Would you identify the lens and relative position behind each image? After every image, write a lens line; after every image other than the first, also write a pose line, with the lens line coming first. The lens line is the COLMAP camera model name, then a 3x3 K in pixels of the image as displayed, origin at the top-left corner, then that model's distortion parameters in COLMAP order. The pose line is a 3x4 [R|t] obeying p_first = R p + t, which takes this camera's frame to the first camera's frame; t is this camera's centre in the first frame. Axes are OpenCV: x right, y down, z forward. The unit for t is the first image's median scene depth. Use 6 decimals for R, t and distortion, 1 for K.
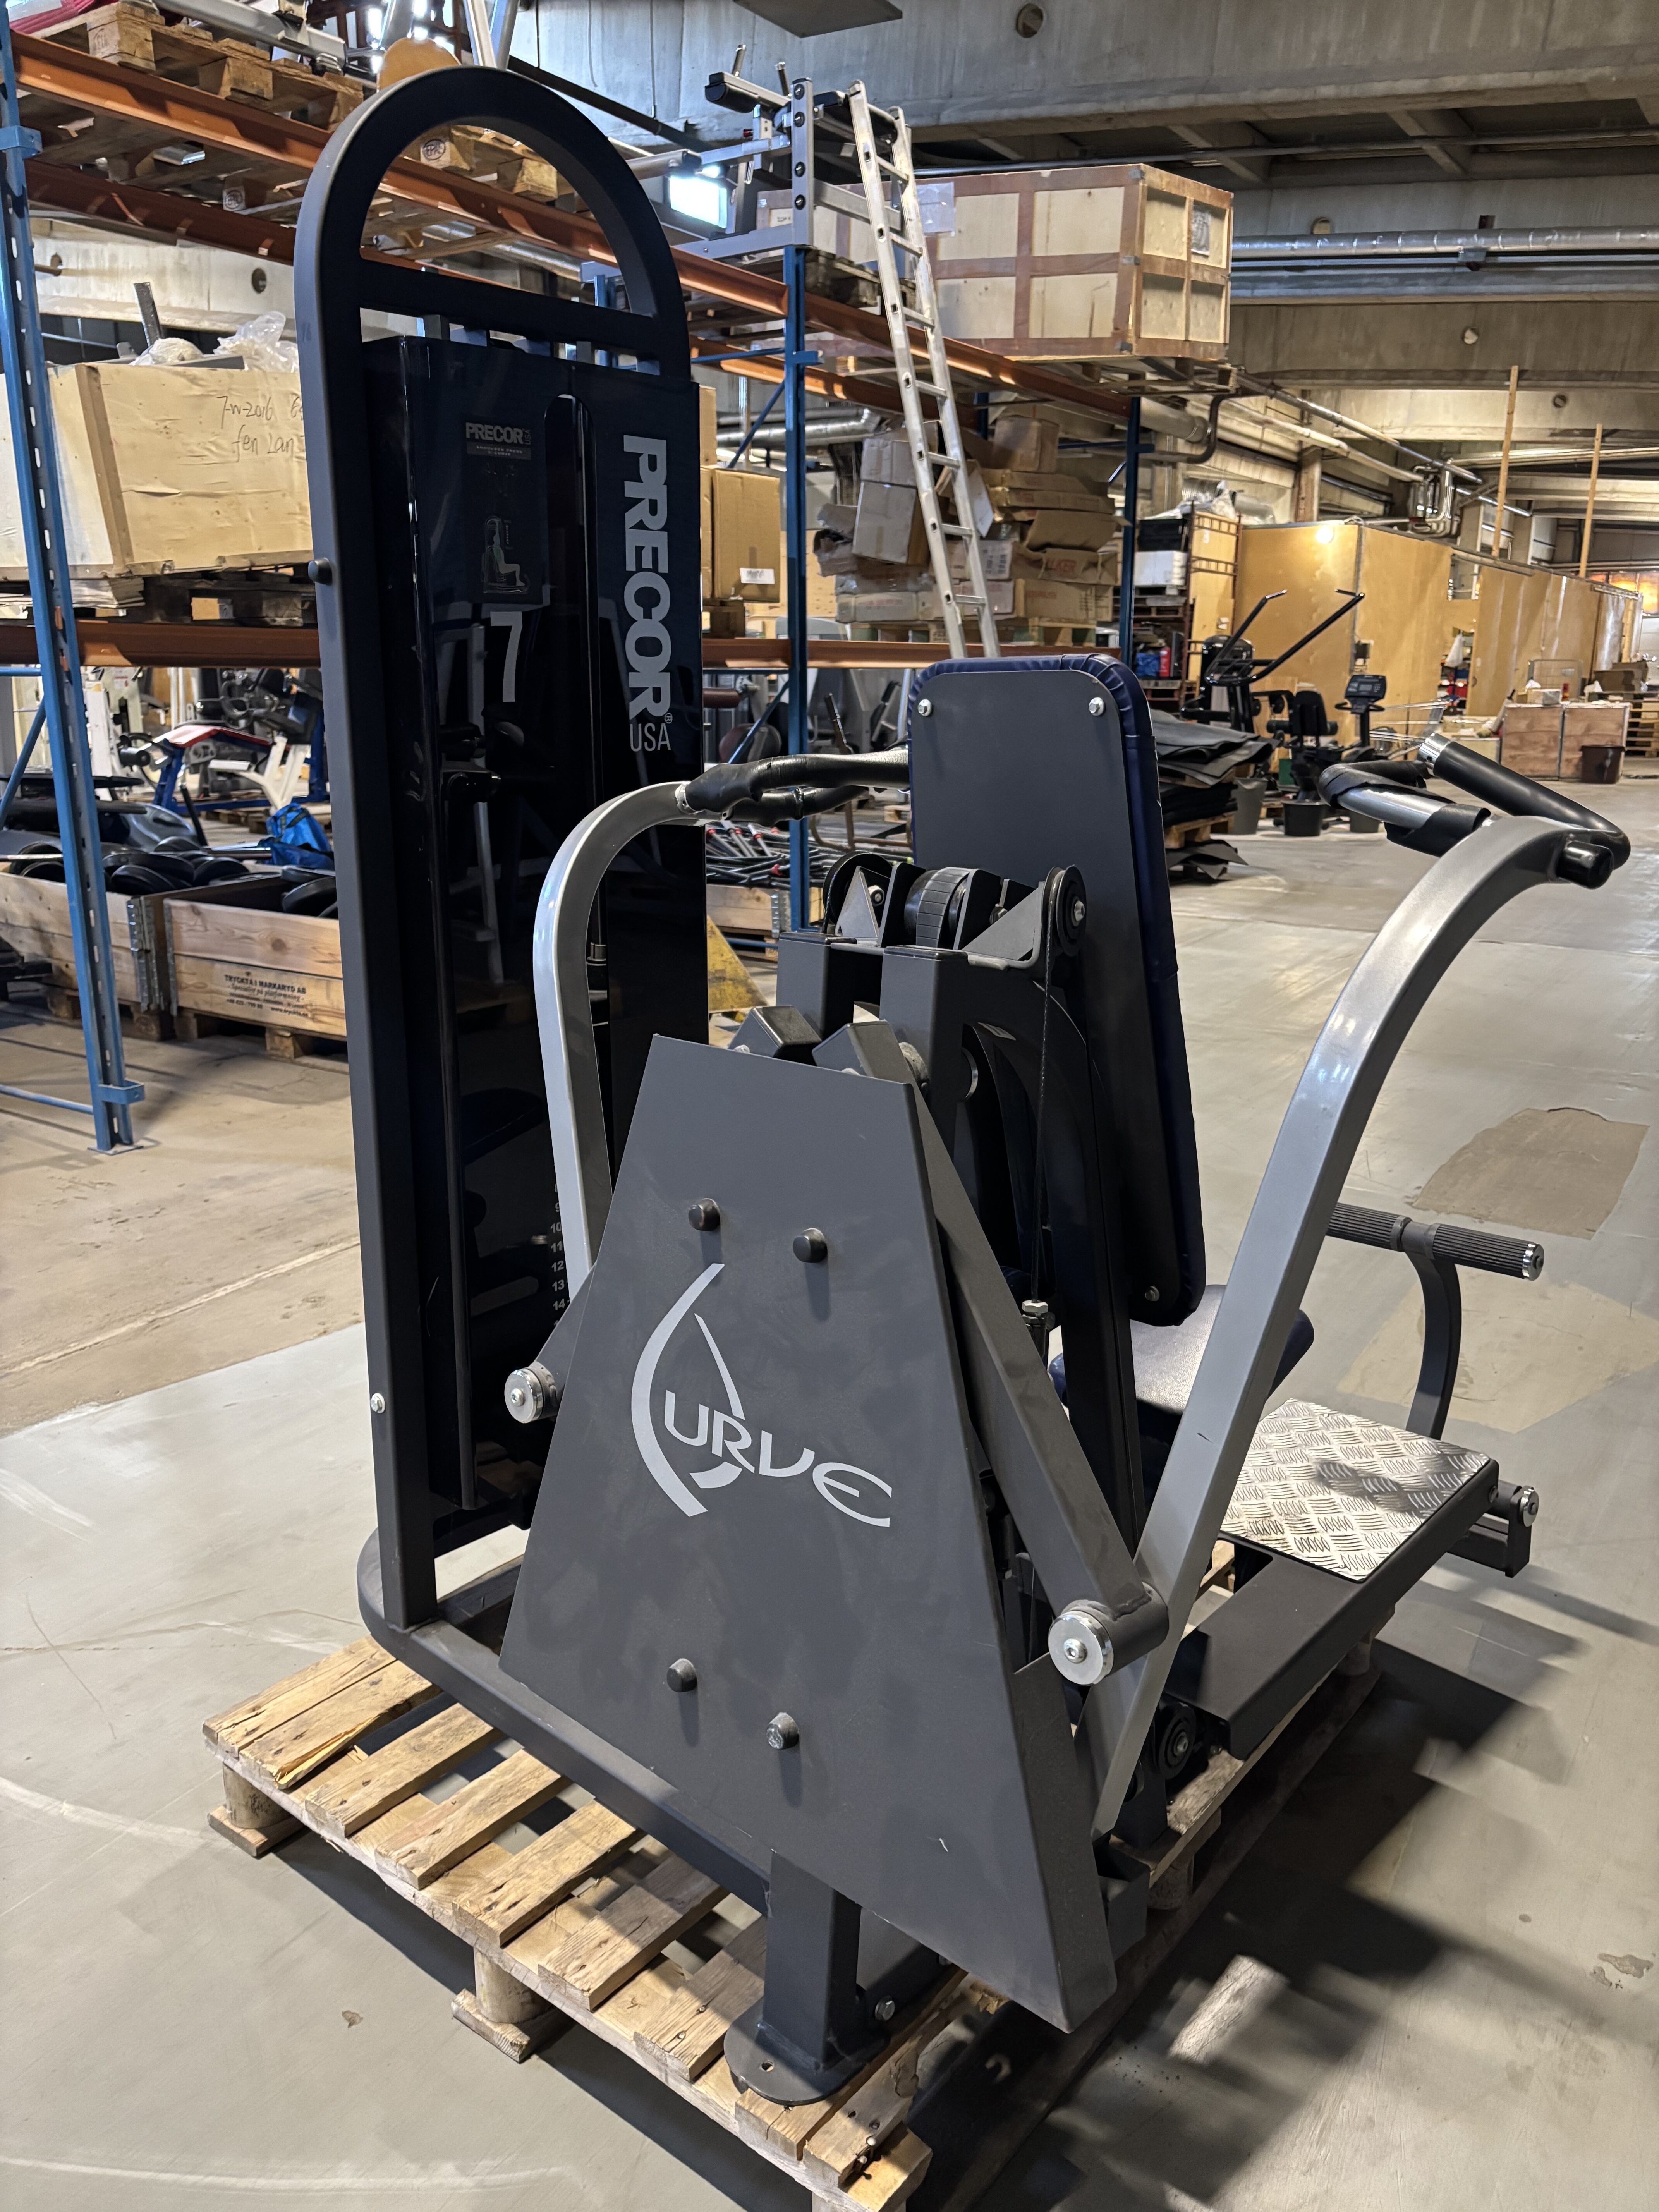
lens RADIAL K [[1699.9, 0, 840.6], [0, 1699.9, 1105.9], [0, 0, 1]] dist [-0.022098, 0.050628]
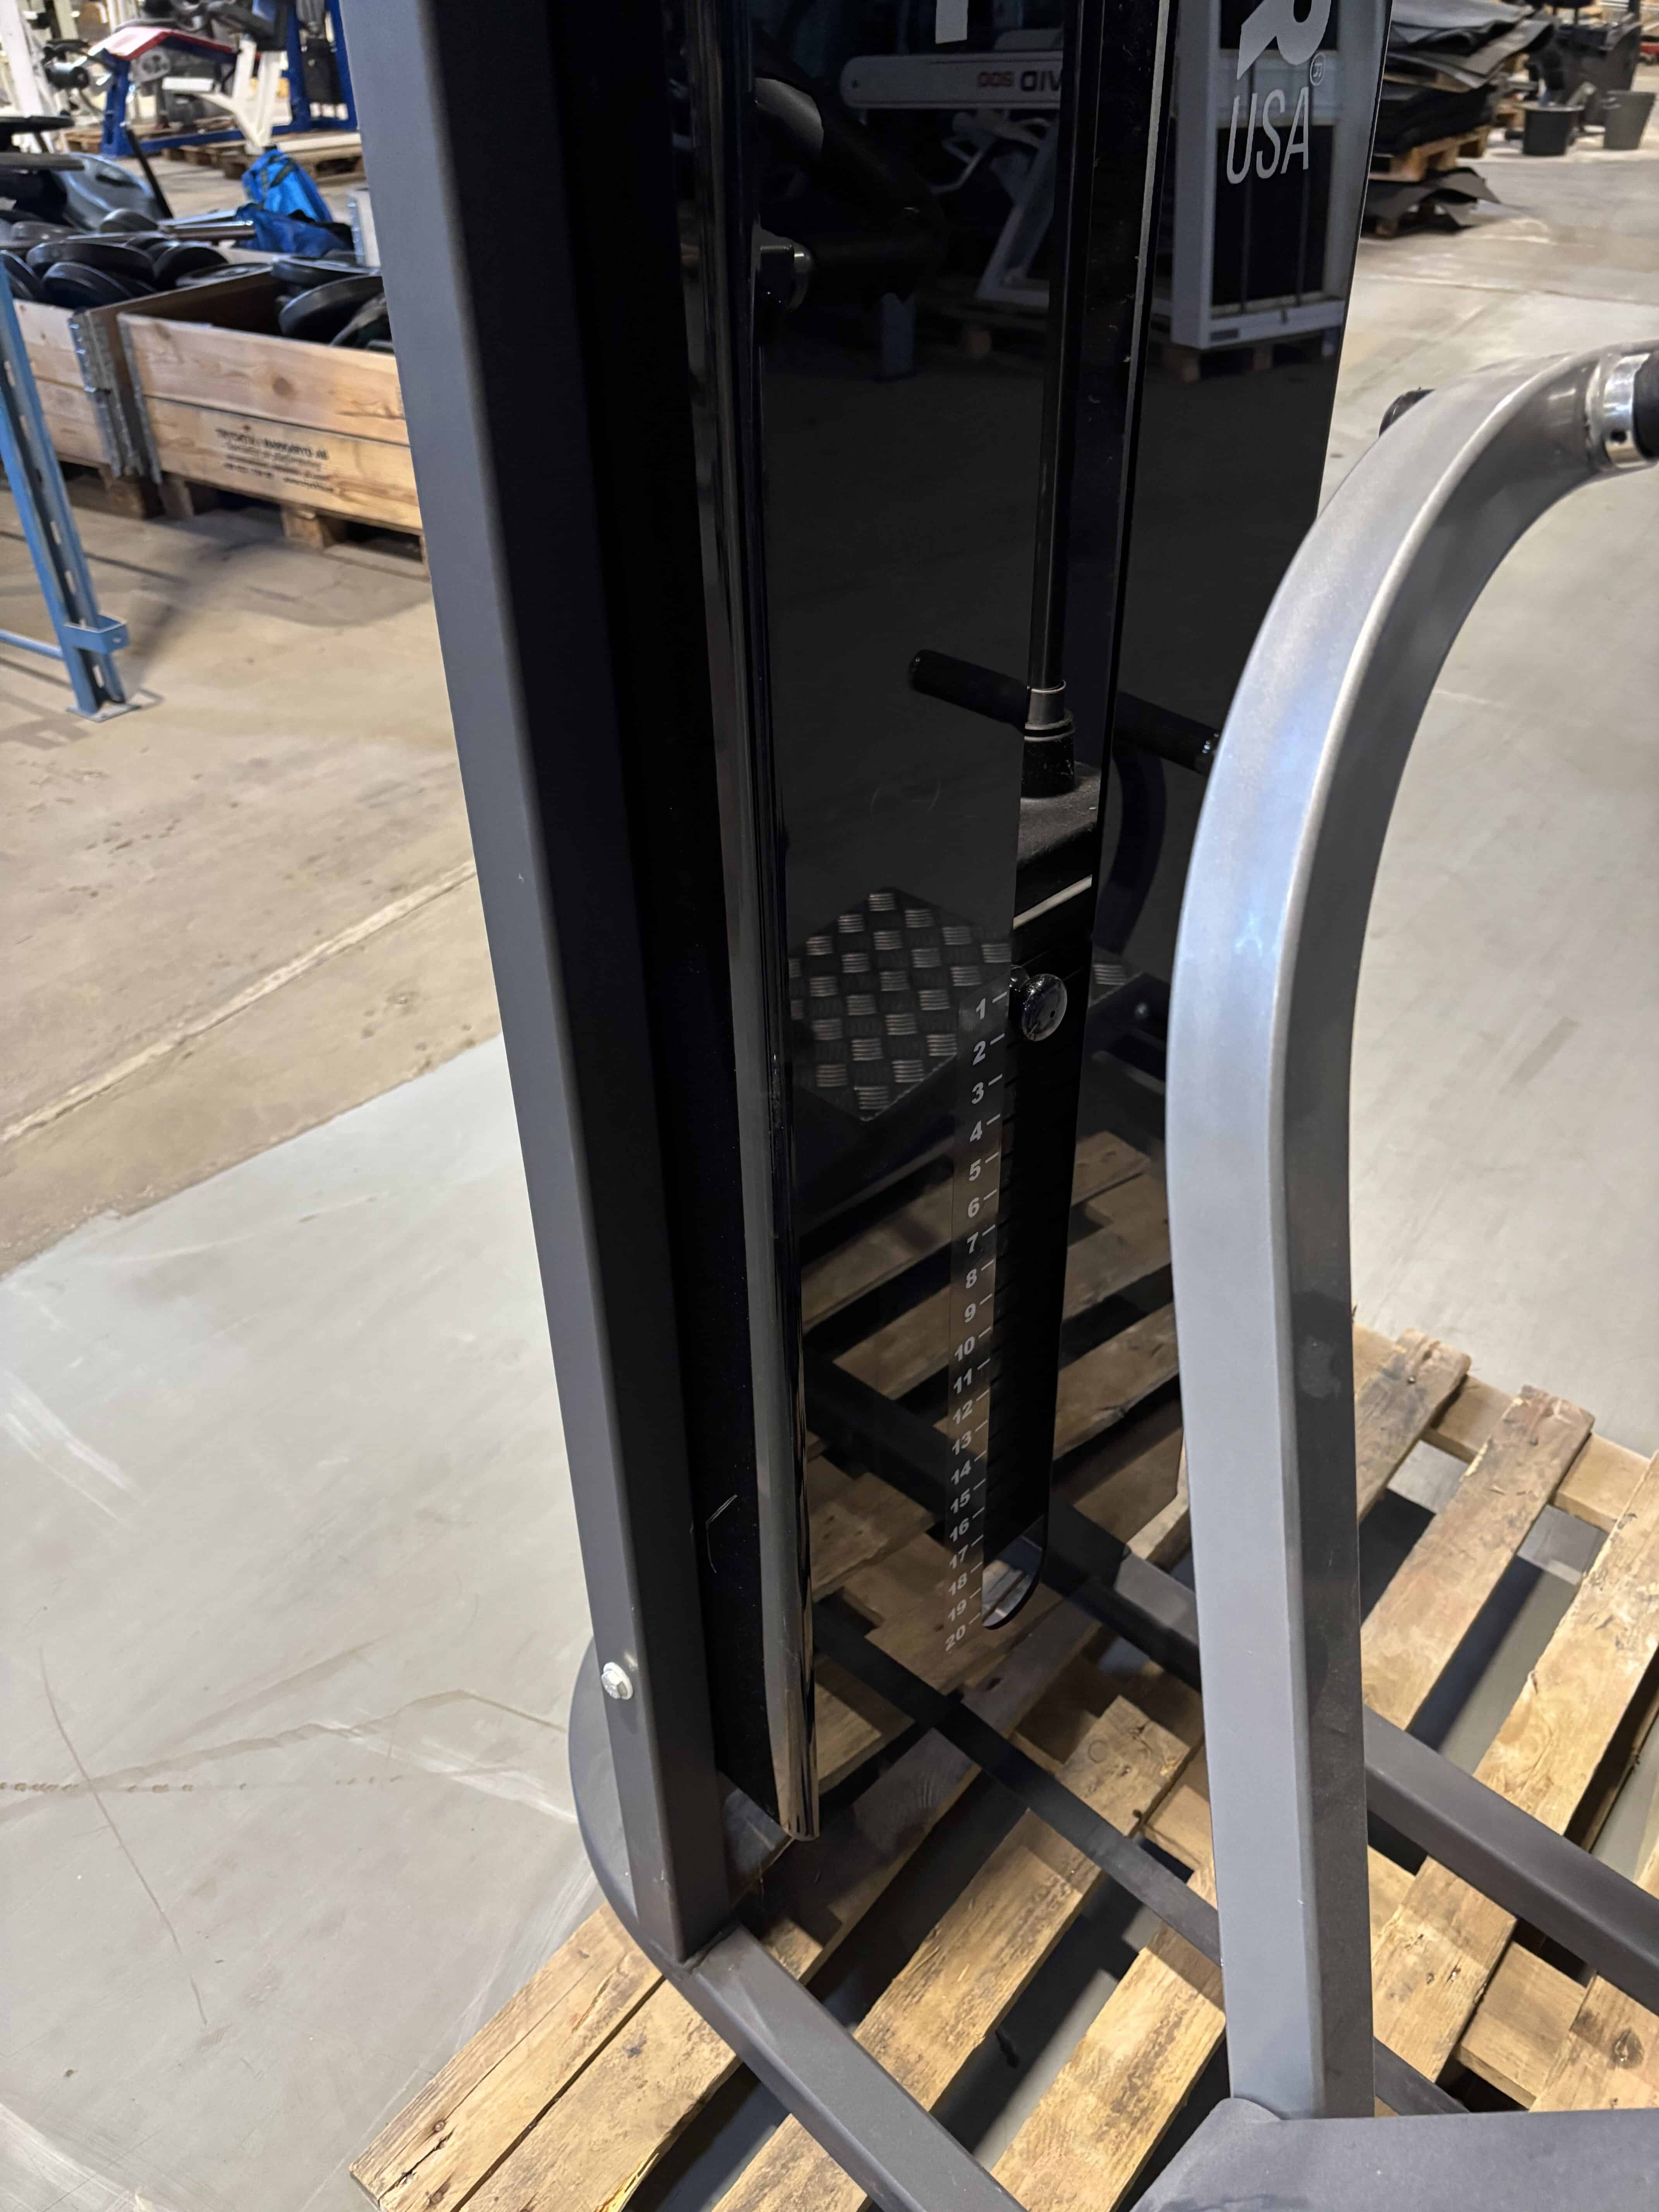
lens RADIAL K [[1683.1, 0, 829.0], [0, 1683.1, 1156.3], [0, 0, 1]] dist [0.037054, -0.055458]
pose [[0.999228, 0.001379, -0.039251, -0.065517], [0.013271, 0.928743, 0.370486, -0.052256], [0.036965, -0.370721, 0.928008, 0.204608]]
